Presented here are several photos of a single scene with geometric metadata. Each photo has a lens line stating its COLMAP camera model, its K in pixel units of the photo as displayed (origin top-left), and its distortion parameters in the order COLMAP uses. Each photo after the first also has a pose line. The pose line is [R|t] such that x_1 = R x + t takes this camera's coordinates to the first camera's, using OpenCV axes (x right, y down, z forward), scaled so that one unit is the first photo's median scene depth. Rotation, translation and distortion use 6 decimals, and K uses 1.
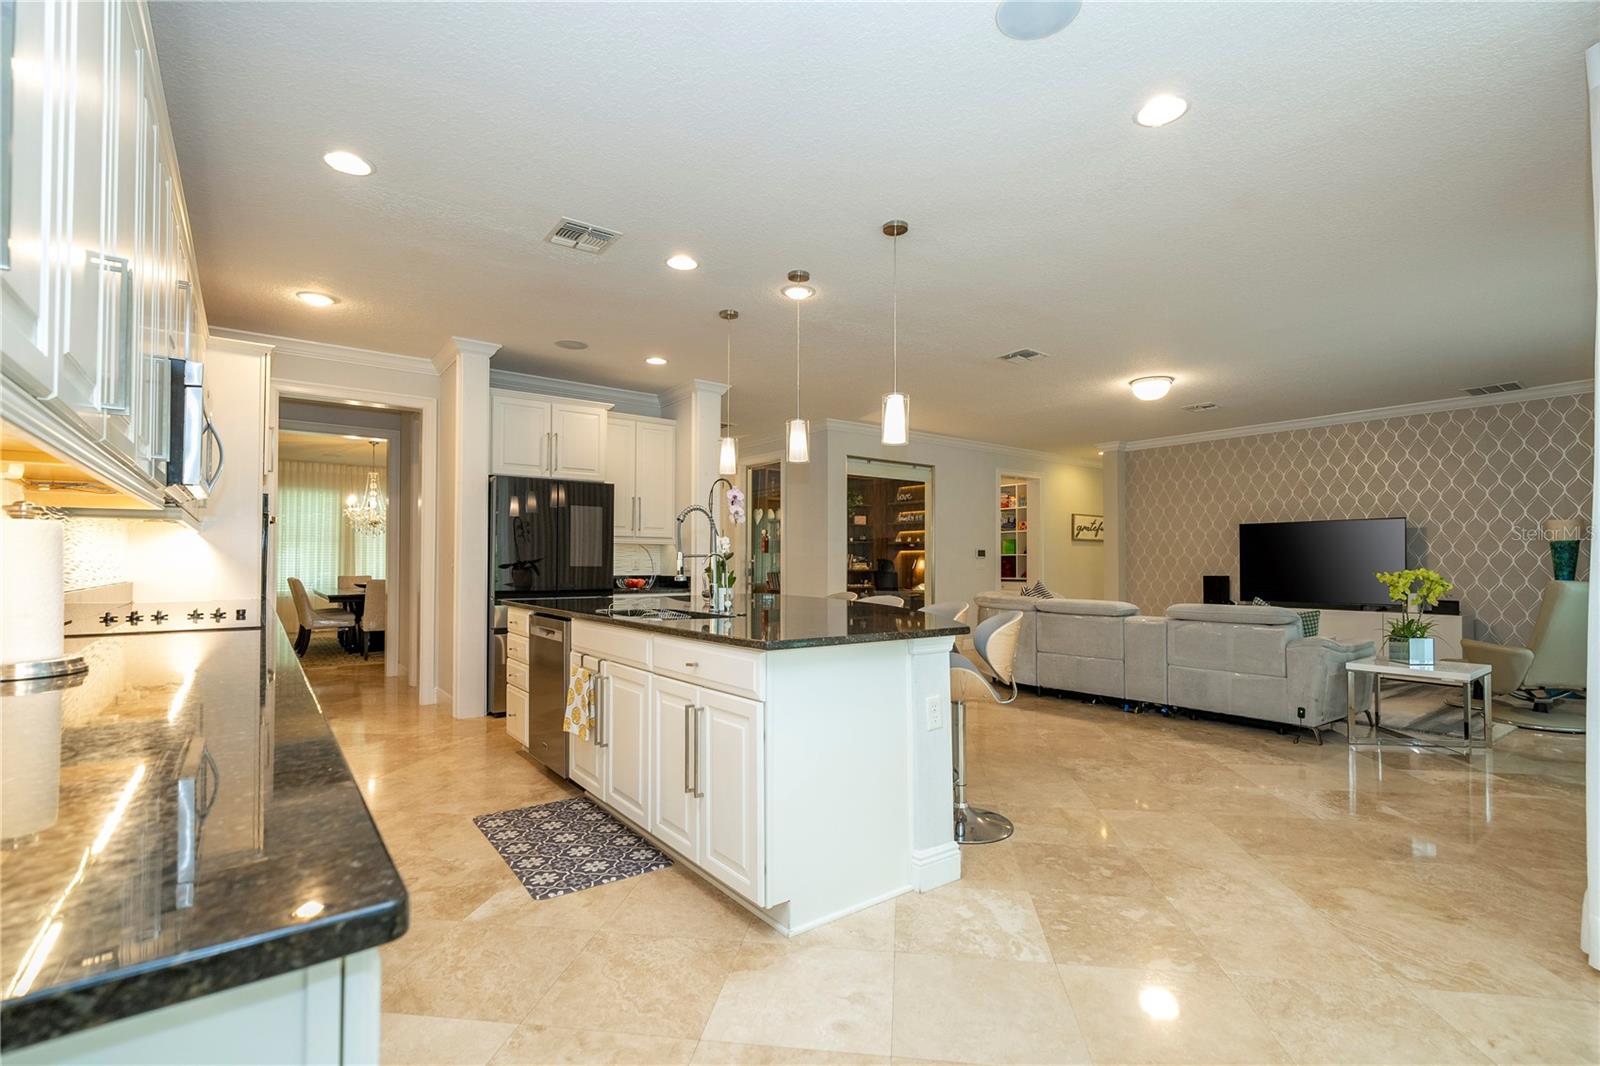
lens RADIAL K [[713.3, 0, 814.4], [0, 713.3, 541.6], [0, 0, 1]] dist [-0.002085, -0.000172]
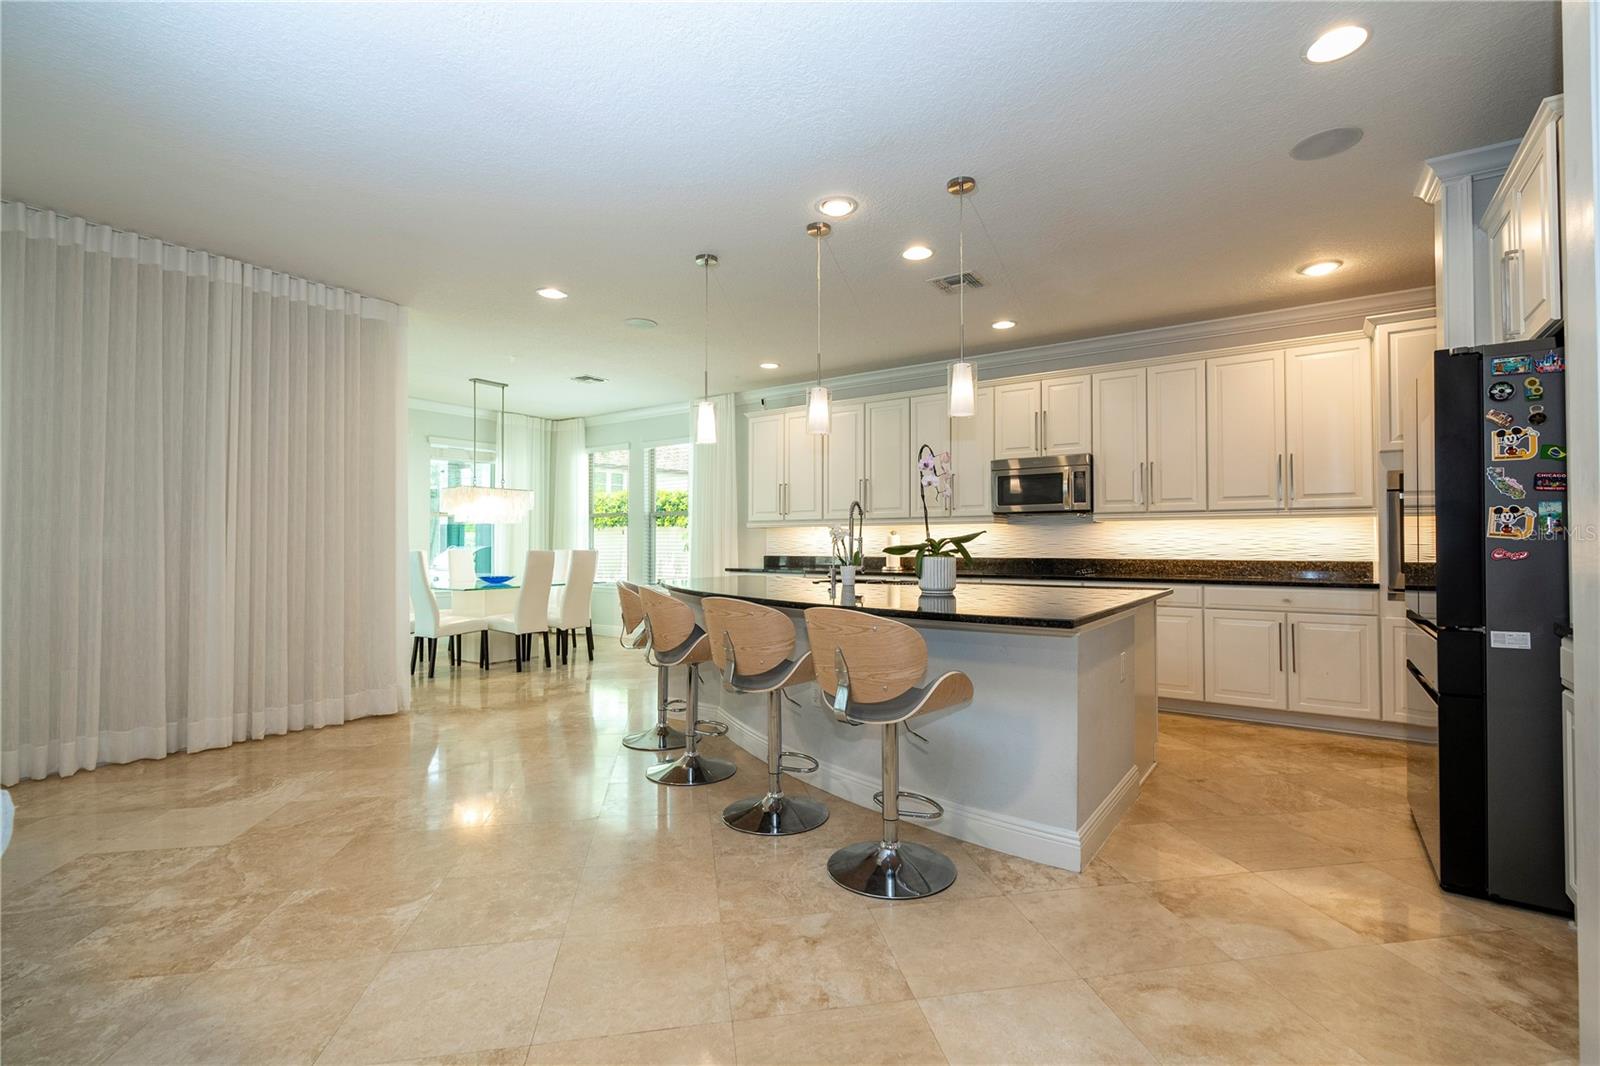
lens RADIAL K [[713.3, 0, 814.4], [0, 713.3, 541.6], [0, 0, 1]] dist [-0.002085, -0.000172]
pose [[-0.955079, -0.003113, -0.296333, 0.241485], [0.005833, 0.999554, -0.029301, 0.051090], [0.296292, -0.029714, -0.954635, 1.779876]]
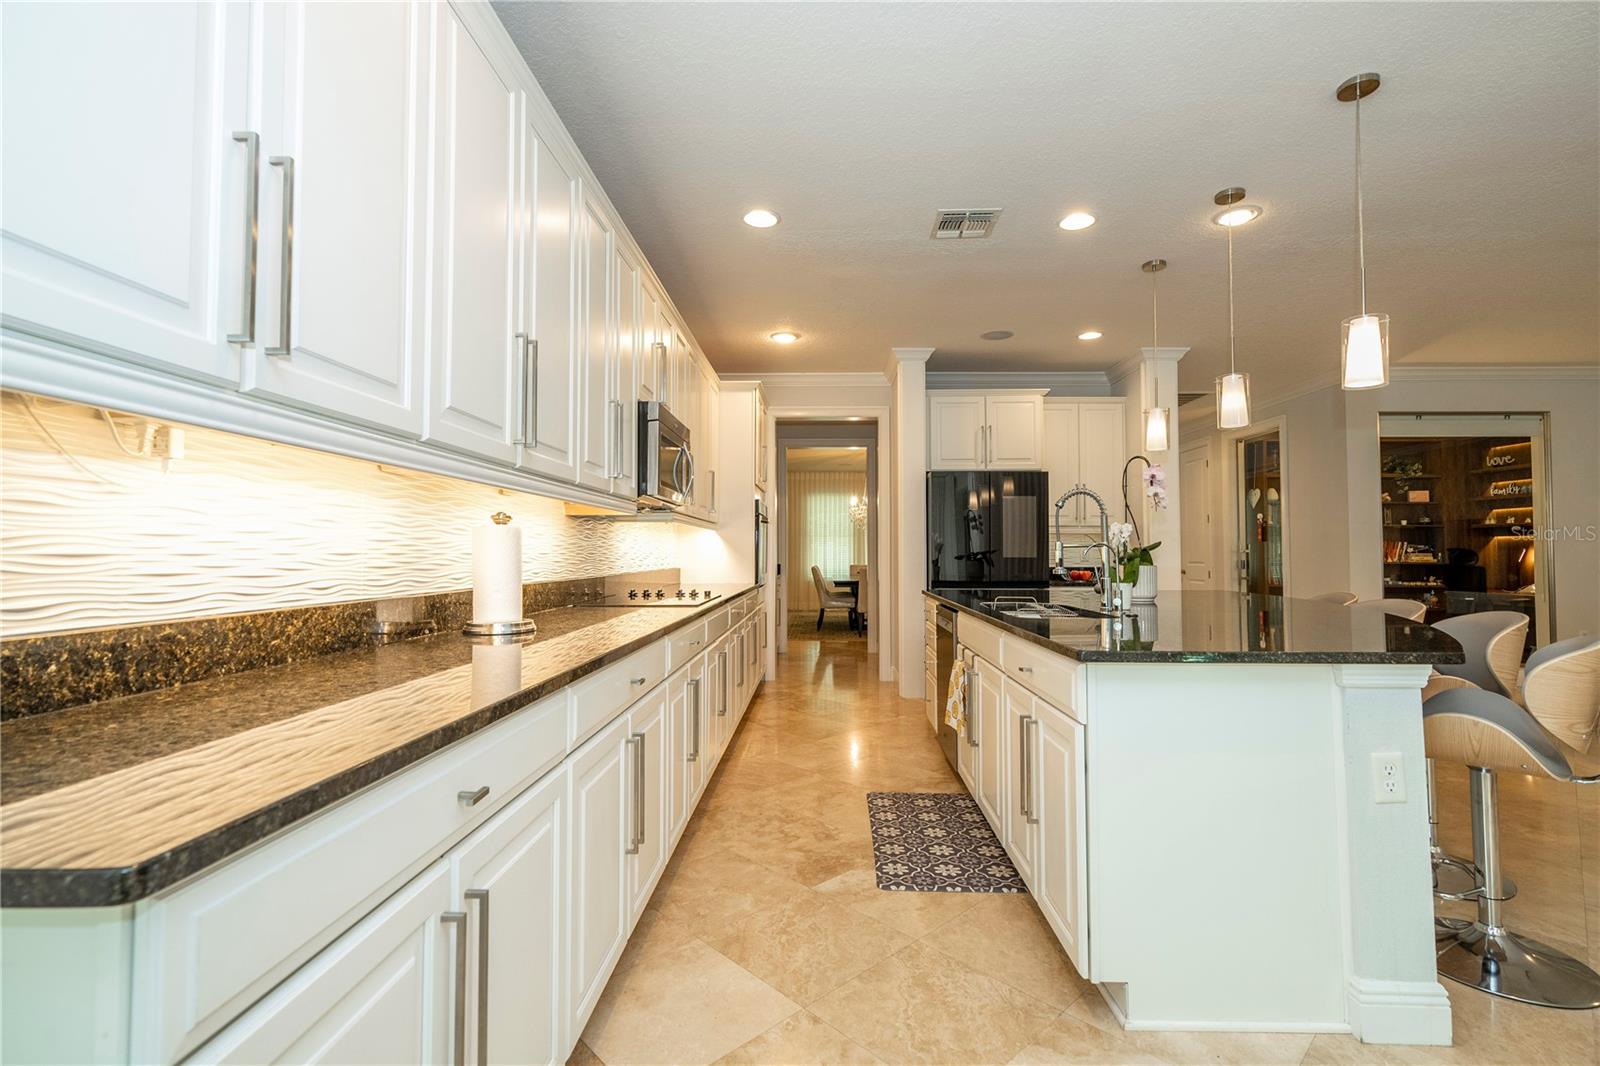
lens RADIAL K [[711.3, 0, 821.5], [0, 711.3, 524.7], [0, 0, 1]] dist [-0.001320, -0.000104]
pose [[0.784667, -0.025985, -0.619373, 0.102343], [0.018990, 0.999660, -0.017881, 0.002689], [0.619627, 0.002269, 0.784893, 0.088700]]
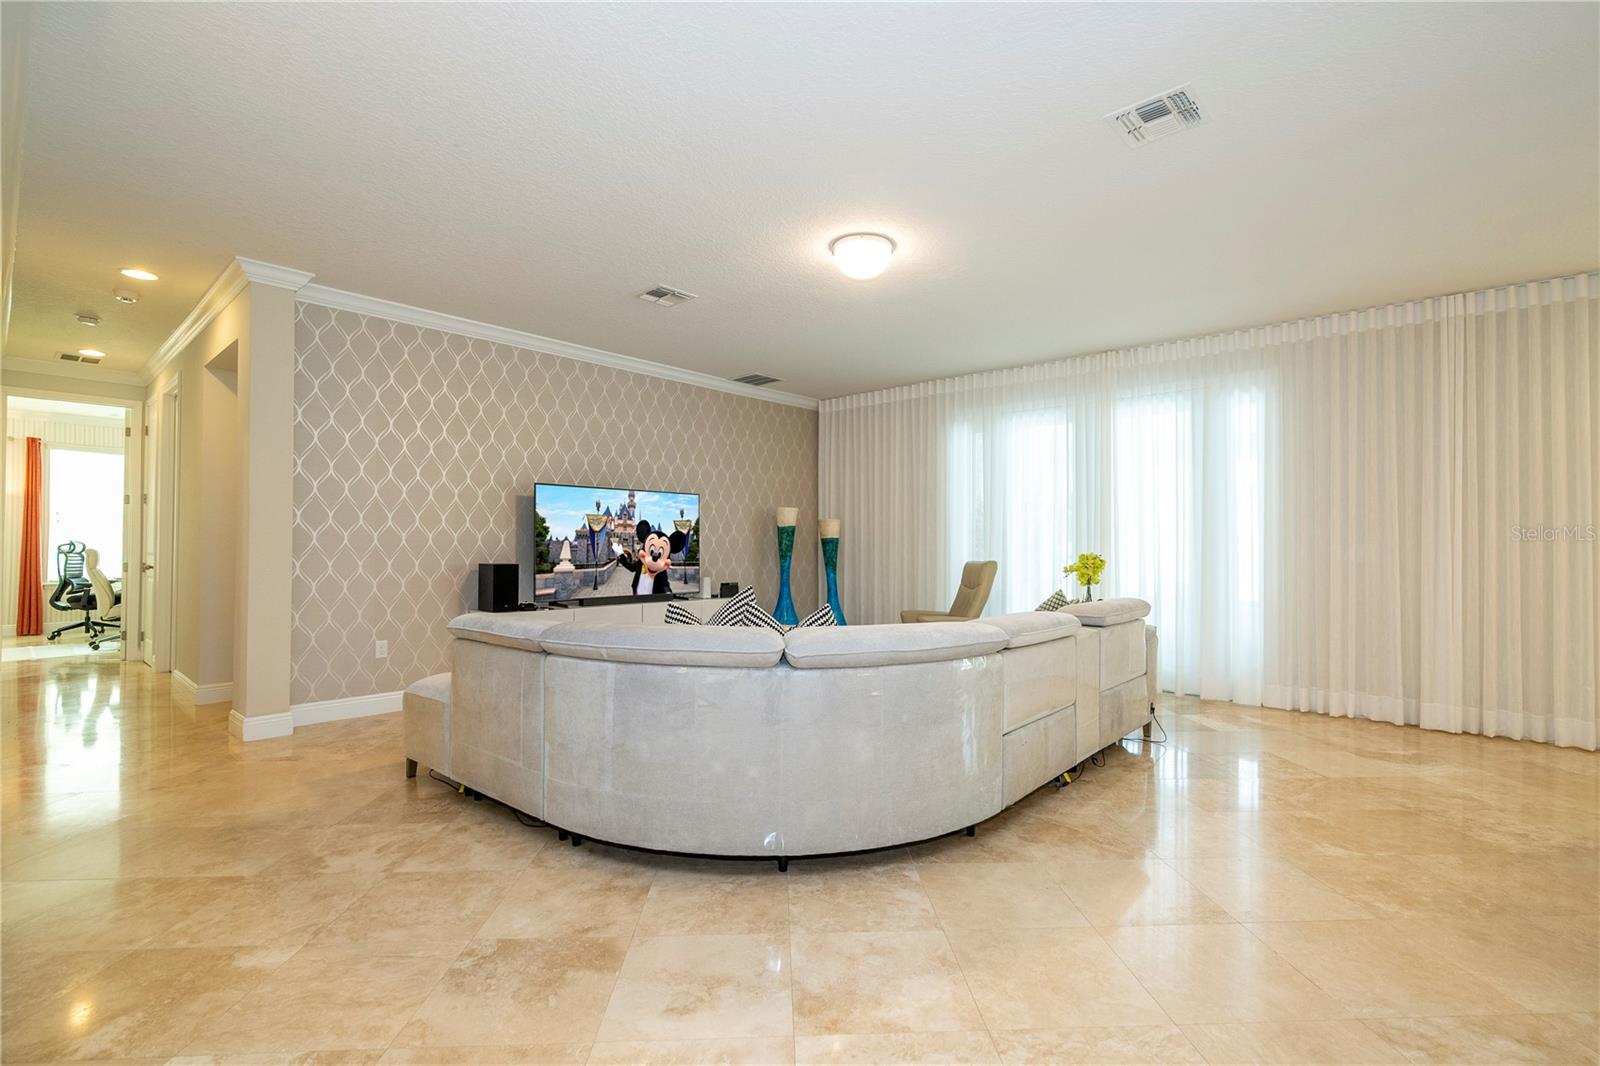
lens RADIAL K [[713.3, 0, 814.4], [0, 713.3, 541.6], [0, 0, 1]] dist [-0.002085, -0.000172]
pose [[-0.177417, 0.002134, 0.984133, -0.177684], [-0.035880, 0.999319, -0.008636, 0.051603], [-0.983481, -0.036842, -0.177220, 1.761749]]
